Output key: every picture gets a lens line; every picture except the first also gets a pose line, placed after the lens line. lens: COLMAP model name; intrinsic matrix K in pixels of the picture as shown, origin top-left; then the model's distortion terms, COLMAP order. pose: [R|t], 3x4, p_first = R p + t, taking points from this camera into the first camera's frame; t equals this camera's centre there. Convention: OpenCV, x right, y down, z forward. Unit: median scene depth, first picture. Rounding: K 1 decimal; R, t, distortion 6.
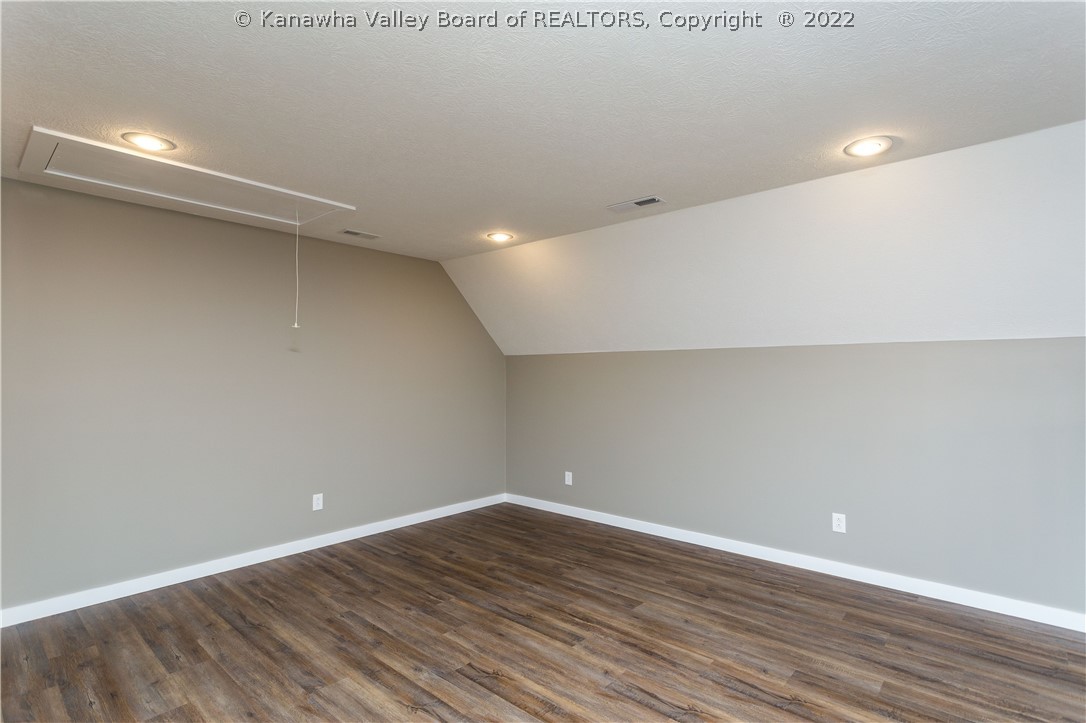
lens RADIAL K [[533.6, 0, 543.0], [0, 533.6, 361.5], [0, 0, 1]] dist [0.000779, 0.000178]
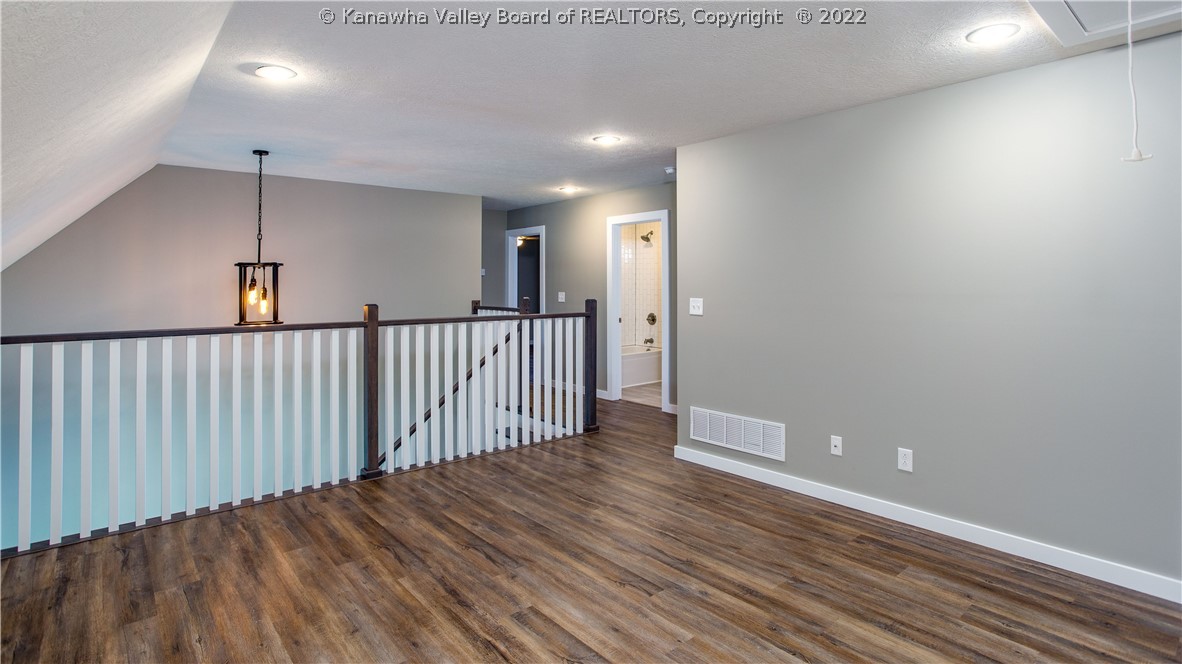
lens RADIAL K [[581.4, 0, 591.0], [0, 581.4, 332.0], [0, 0, 1]] dist [-0.000839, -0.000143]
pose [[-0.990940, -0.006369, 0.134155, -0.163941], [0.001135, 0.998442, 0.055779, 0.052669], [-0.134301, 0.055426, -0.989389, 1.938914]]
